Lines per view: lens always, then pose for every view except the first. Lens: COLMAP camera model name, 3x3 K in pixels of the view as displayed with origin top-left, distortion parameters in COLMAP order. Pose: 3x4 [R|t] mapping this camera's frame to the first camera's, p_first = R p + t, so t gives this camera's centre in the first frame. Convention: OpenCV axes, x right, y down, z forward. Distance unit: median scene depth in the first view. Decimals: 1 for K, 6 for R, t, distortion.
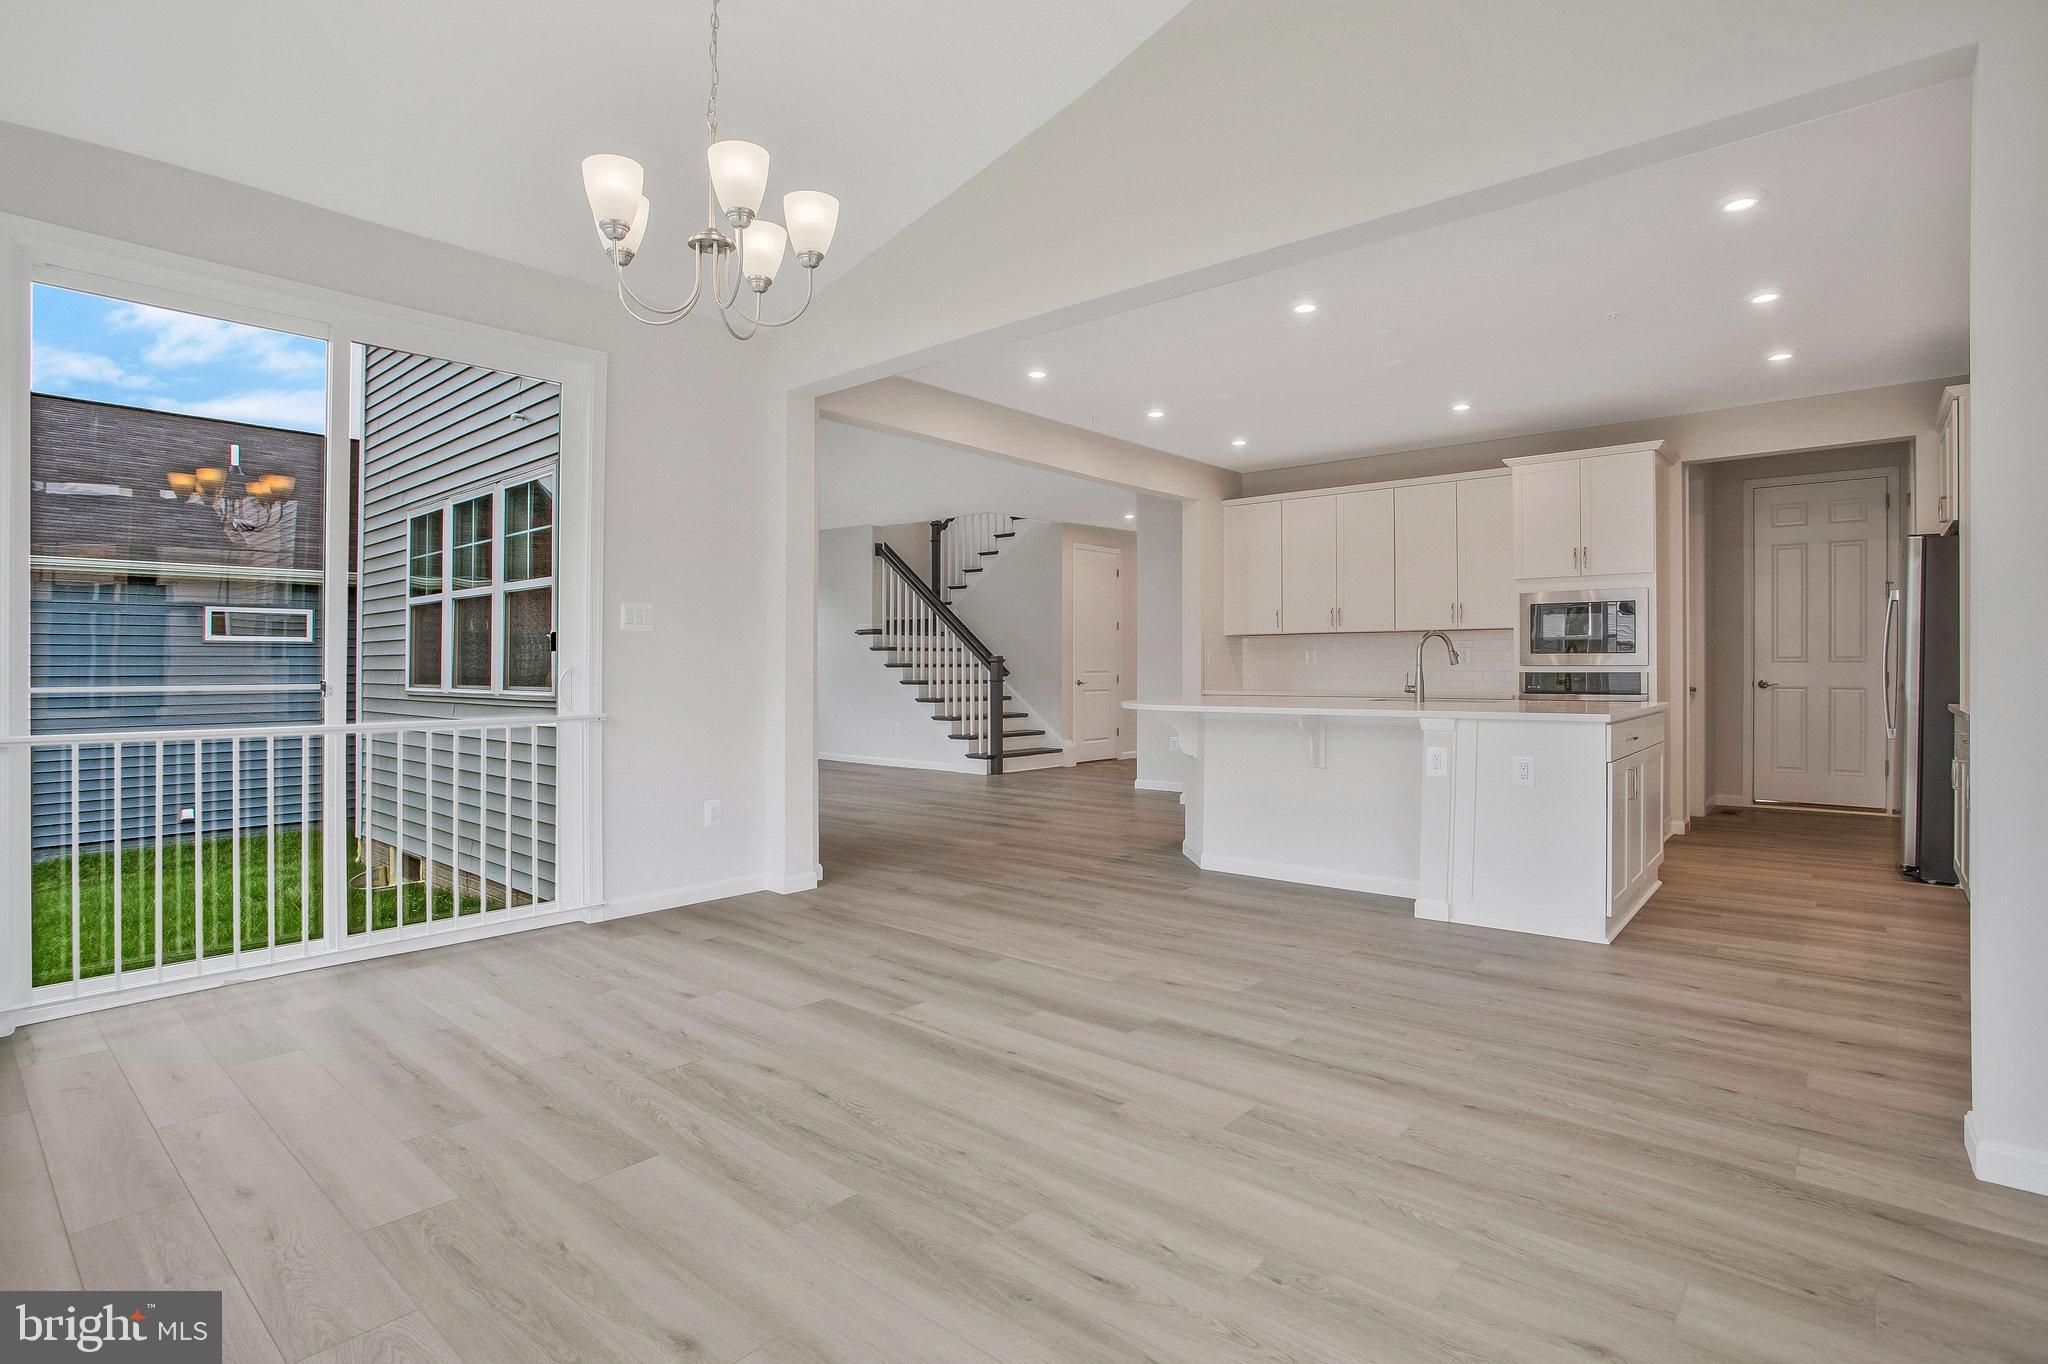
lens RADIAL K [[1016.4, 0, 1065.5], [0, 1016.4, 664.3], [0, 0, 1]] dist [-0.004698, -0.000643]
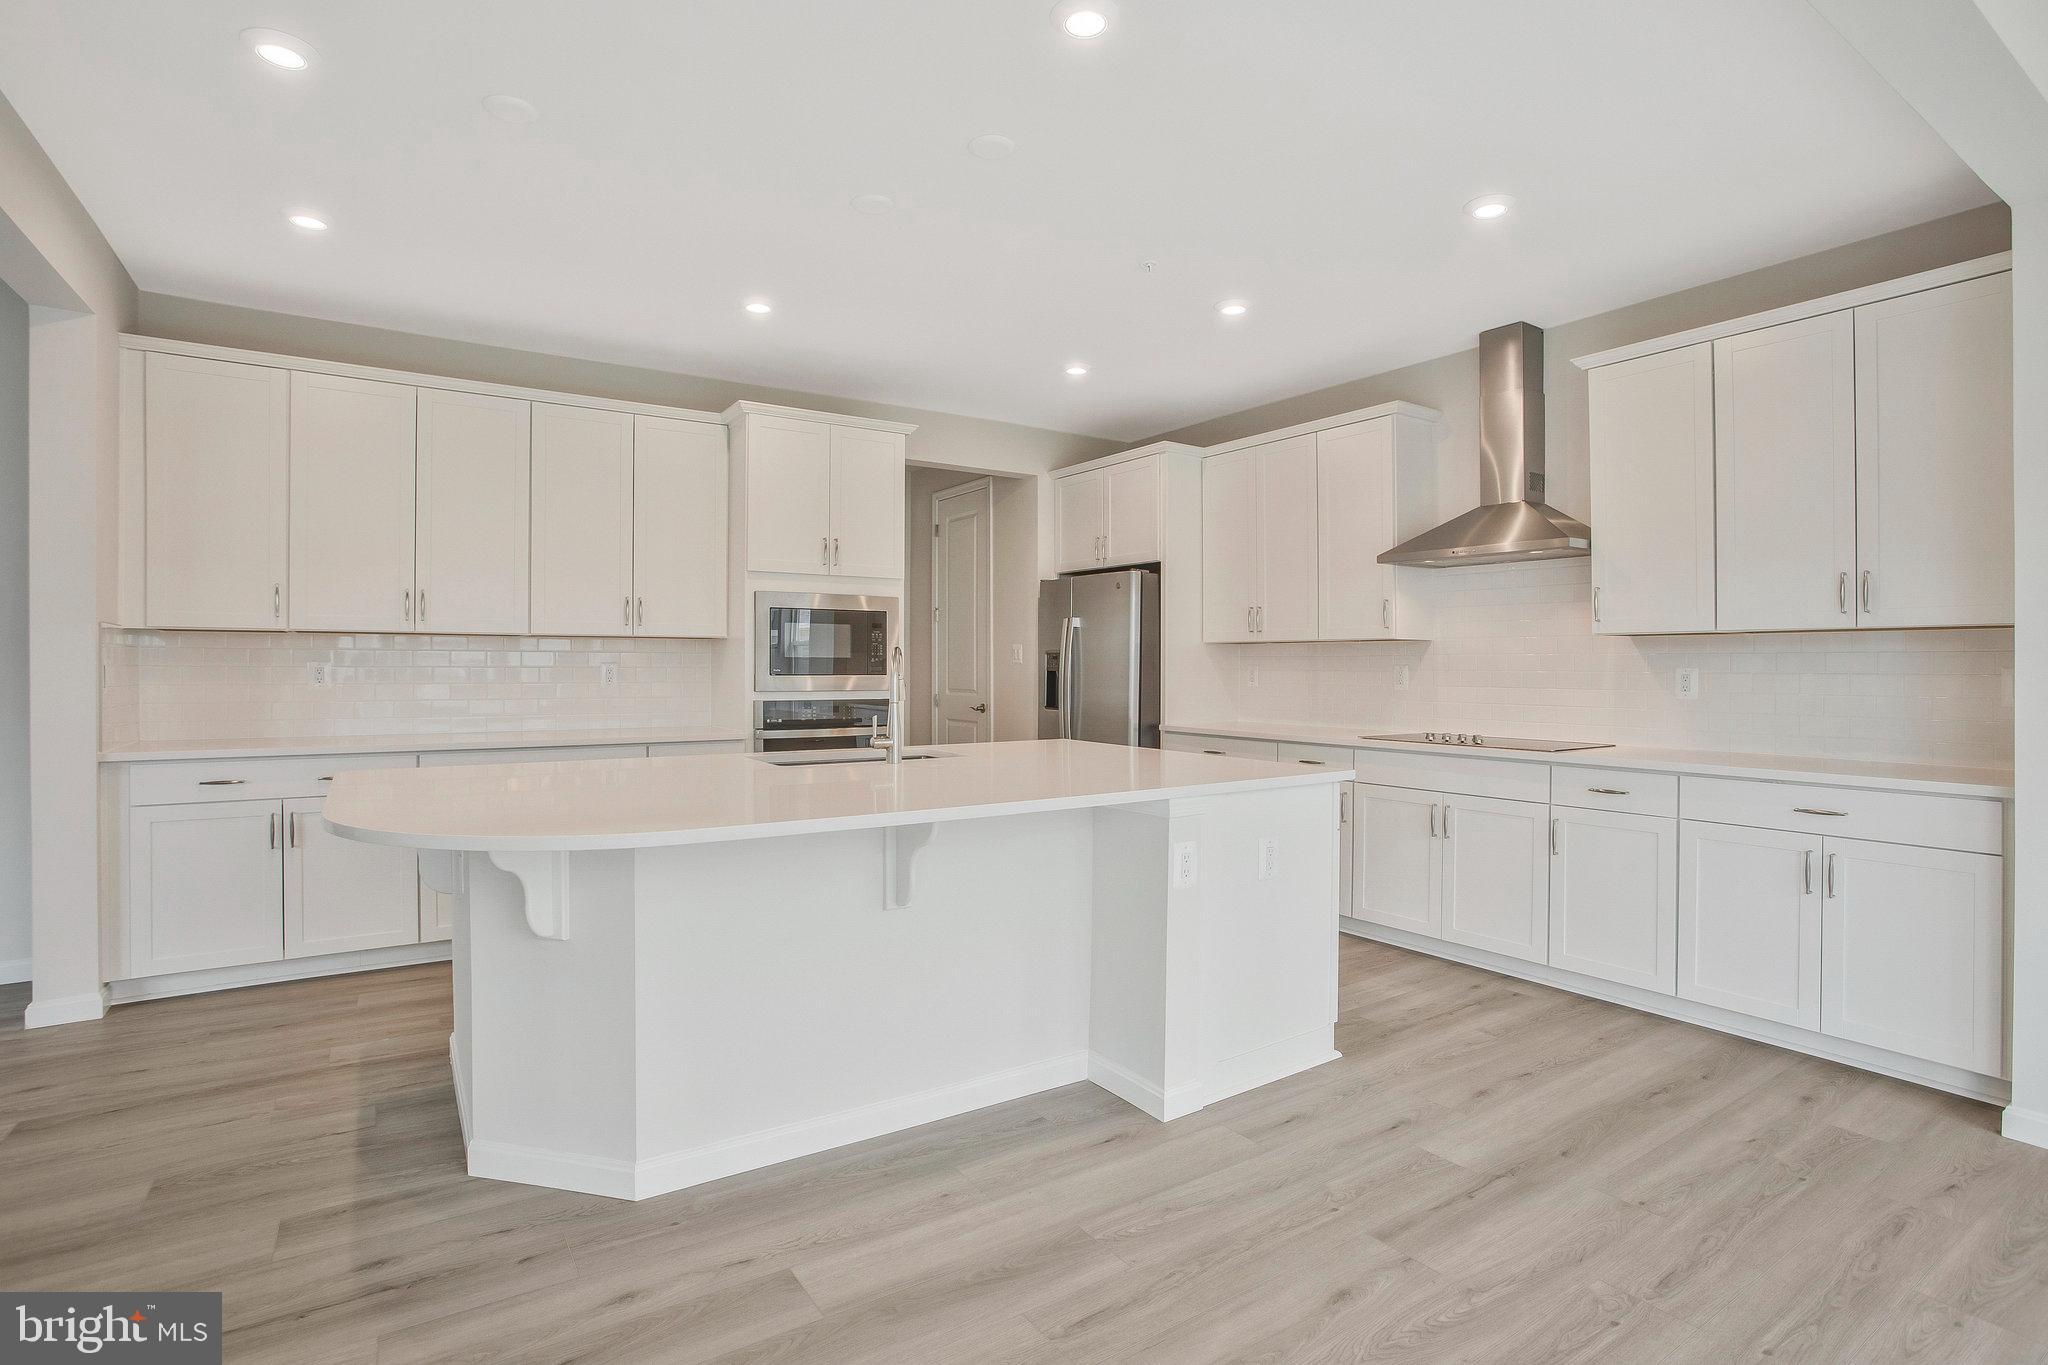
lens RADIAL K [[1002.0, 0, 1038.2], [0, 1002.0, 659.7], [0, 0, 1]] dist [-0.065212, 0.023436]
pose [[0.301835, 0.010381, 0.953304, -0.169877], [-0.007727, 0.999935, -0.008442, -0.017019], [-0.953329, -0.004818, 0.301896, 0.607302]]
